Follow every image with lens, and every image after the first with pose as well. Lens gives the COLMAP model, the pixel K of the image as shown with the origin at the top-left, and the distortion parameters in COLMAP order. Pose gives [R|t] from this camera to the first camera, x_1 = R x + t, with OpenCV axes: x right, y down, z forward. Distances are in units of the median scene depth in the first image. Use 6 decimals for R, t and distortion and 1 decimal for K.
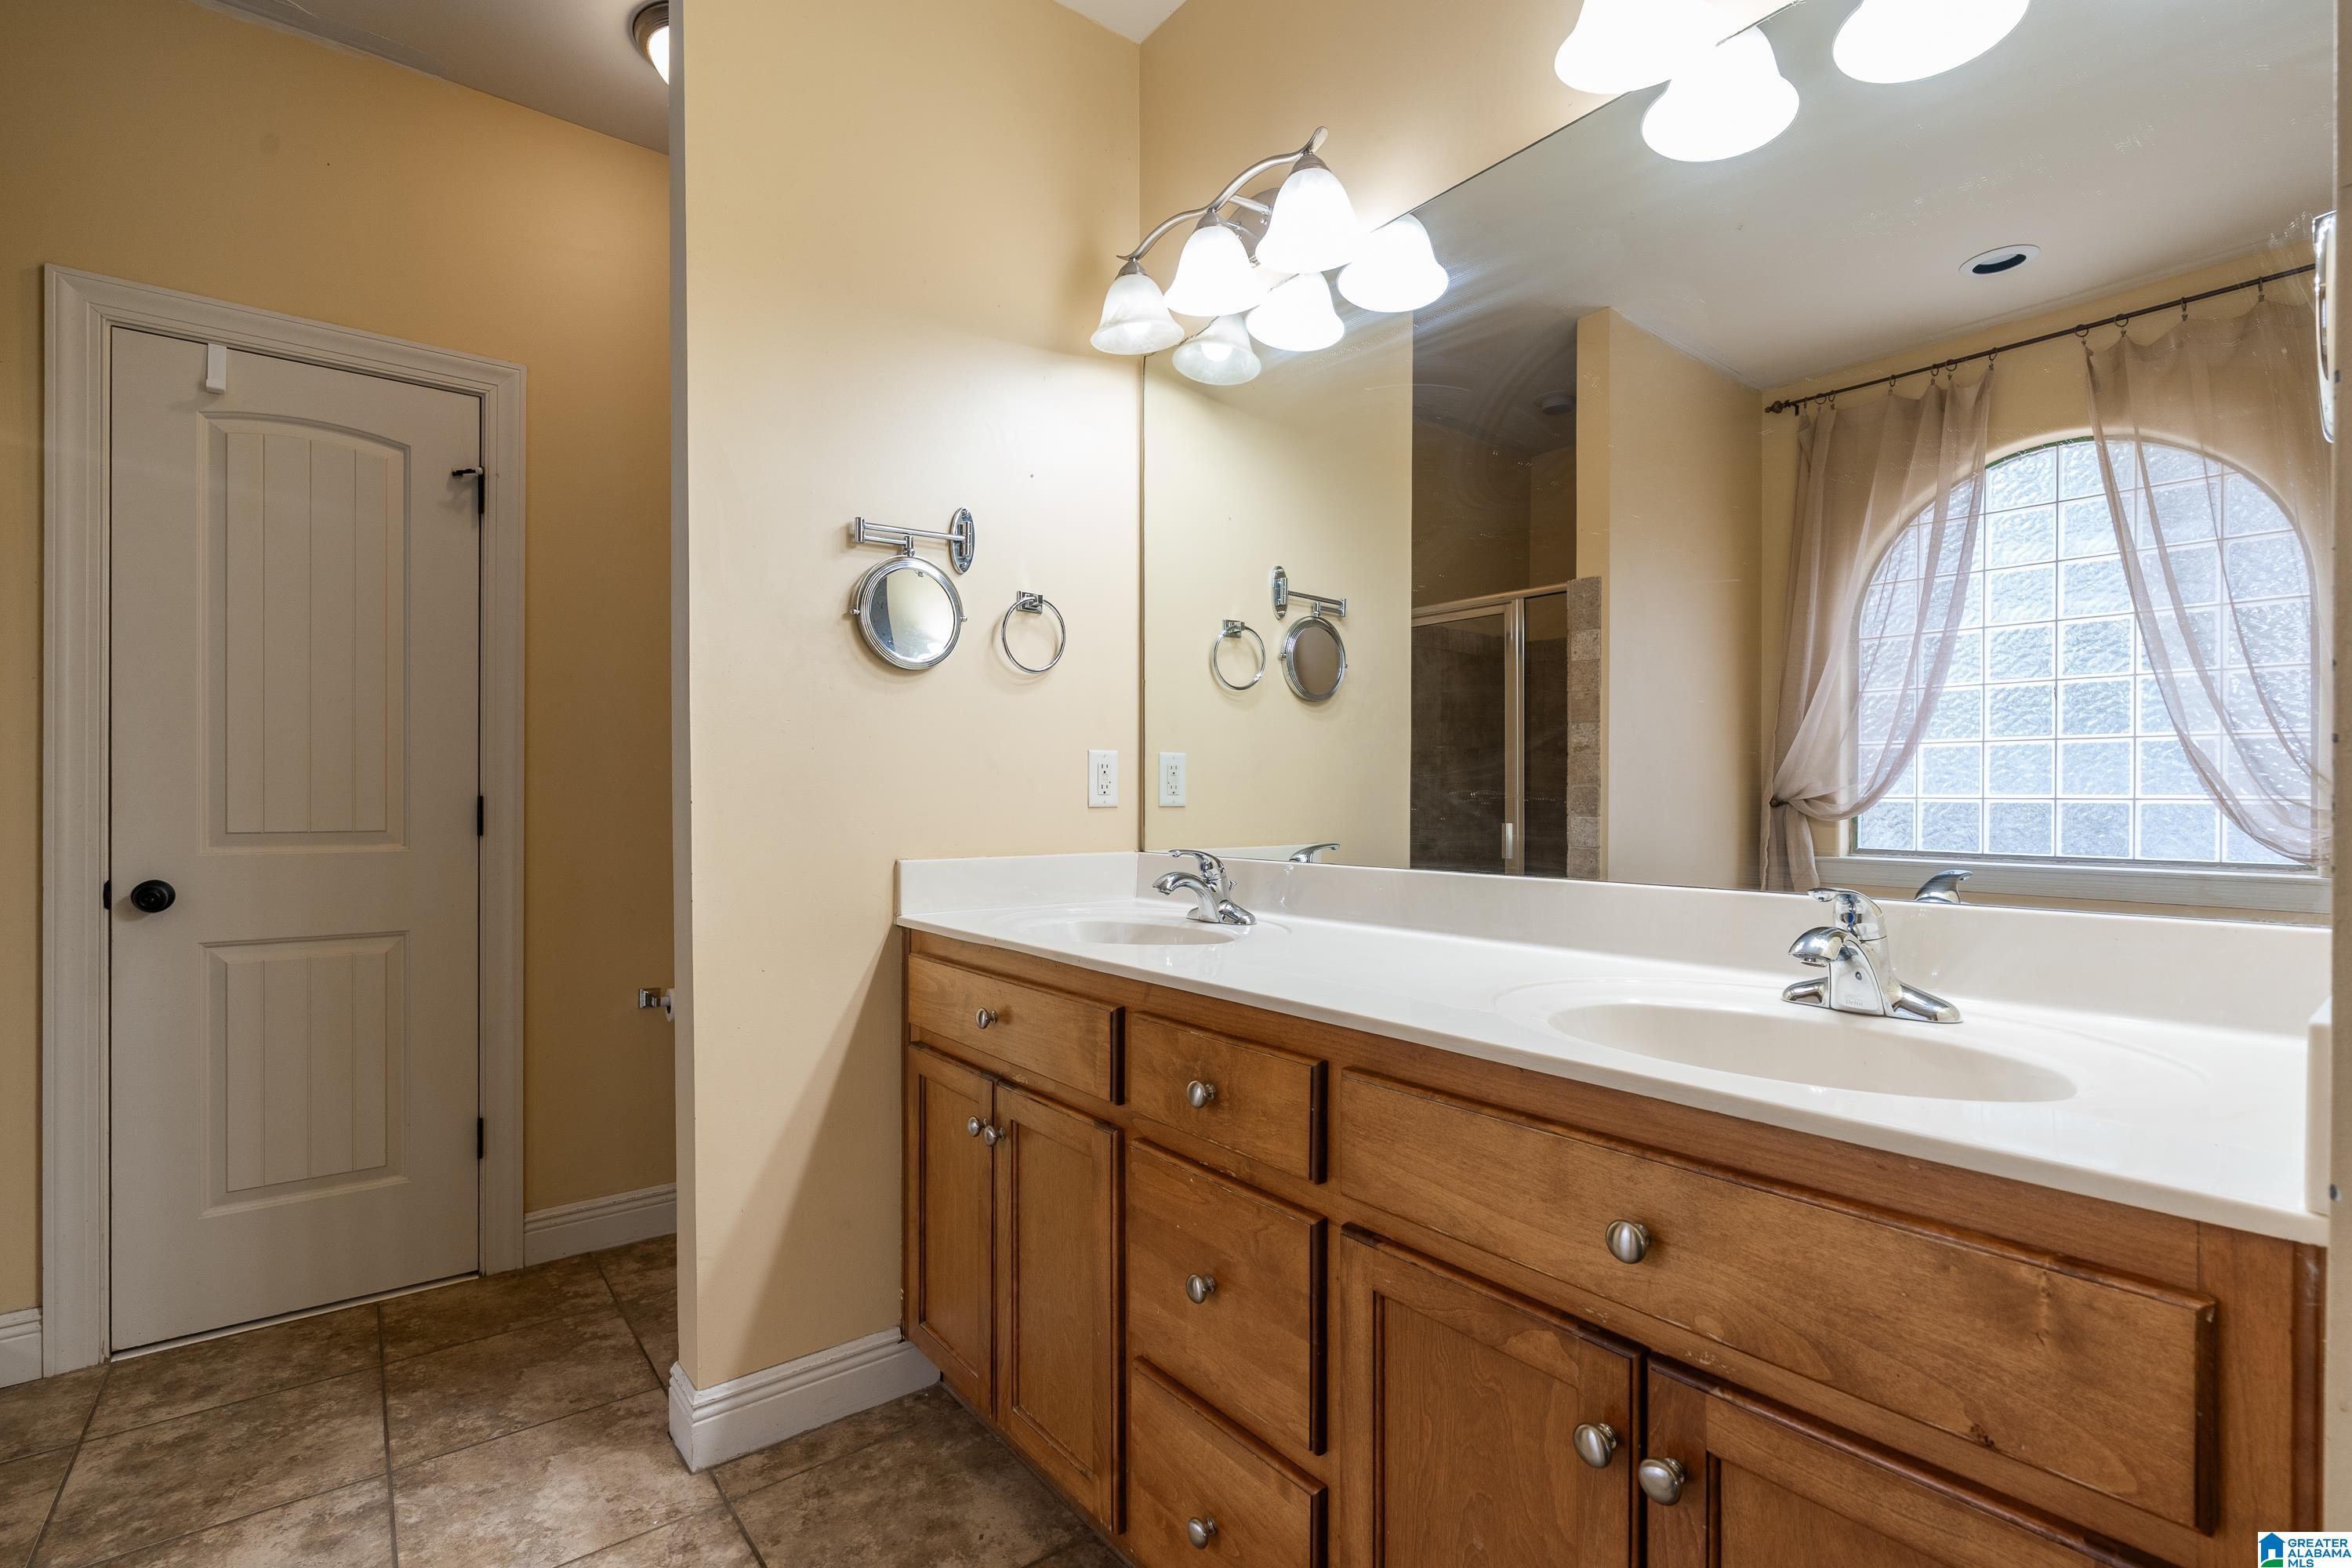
lens RADIAL K [[1065.1, 0, 1177.3], [0, 1065.1, 801.9], [0, 0, 1]] dist [-0.004300, 0.000433]
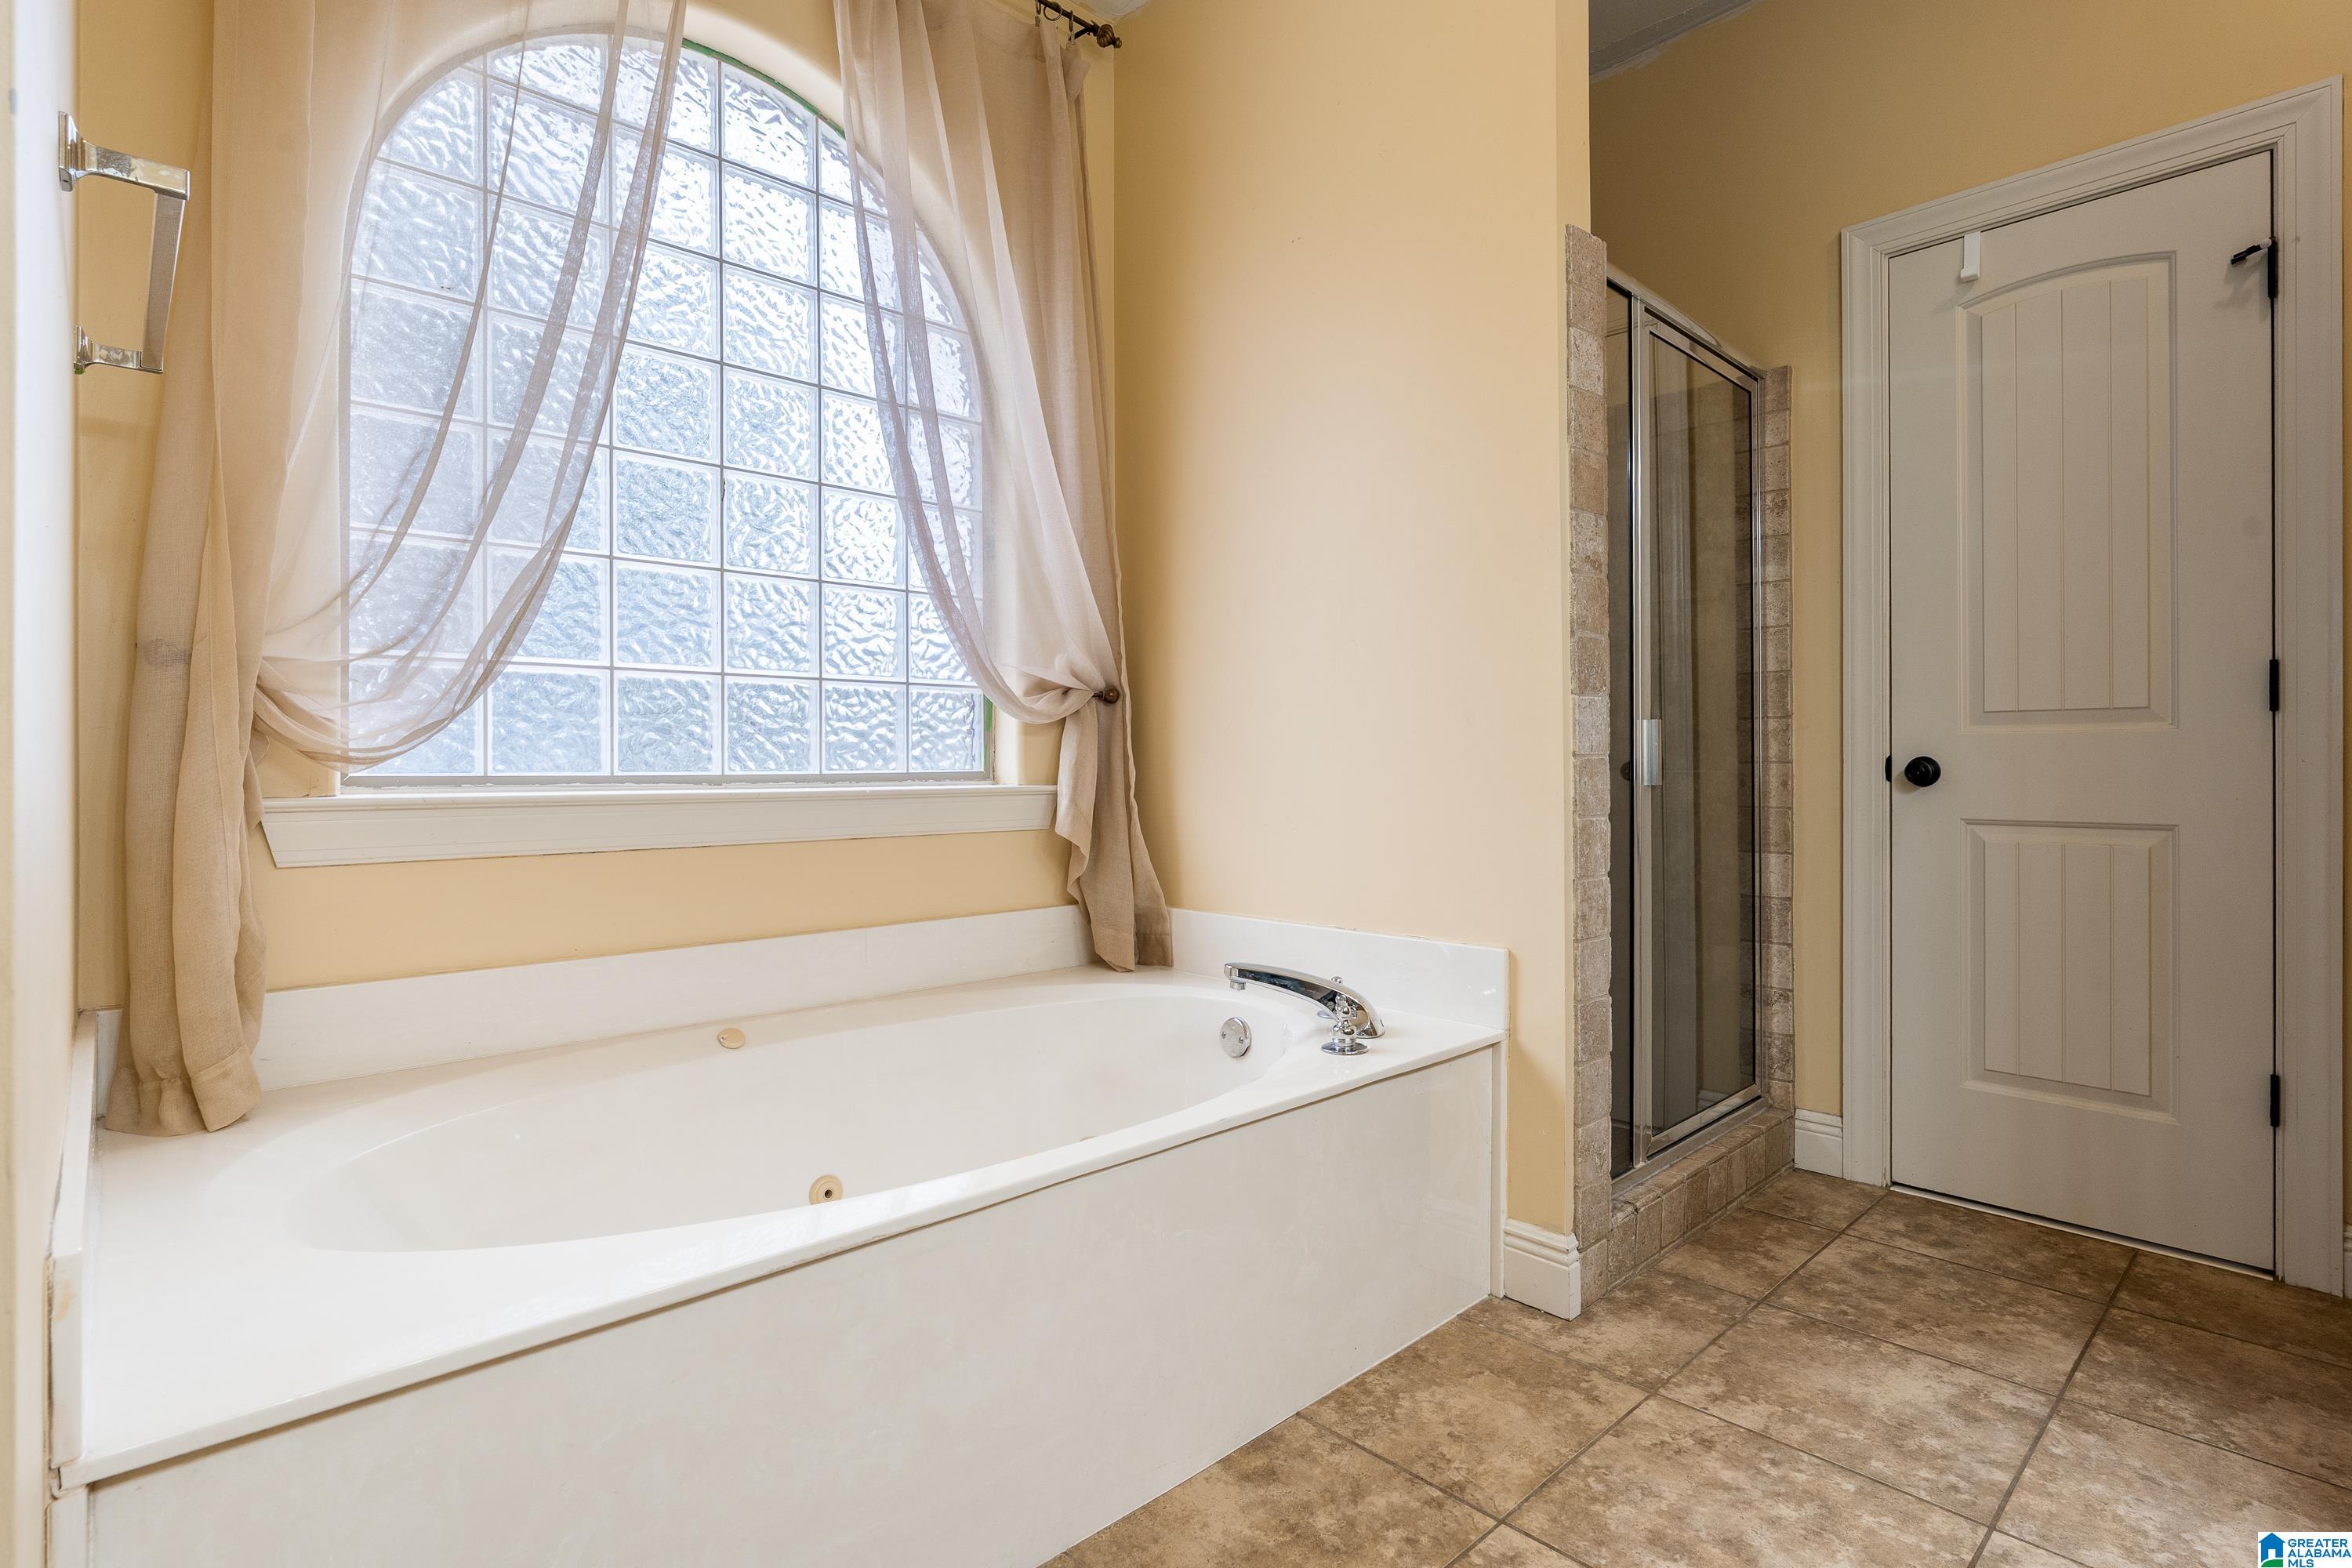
lens RADIAL K [[1140.9, 0, 1175.7], [0, 1140.9, 763.0], [0, 0, 1]] dist [-0.003375, 0.000149]
pose [[0.084290, -0.004805, -0.996430, 0.130432], [-0.005603, 0.999970, -0.005296, 0.096950], [0.996425, 0.006029, 0.084261, 0.158056]]
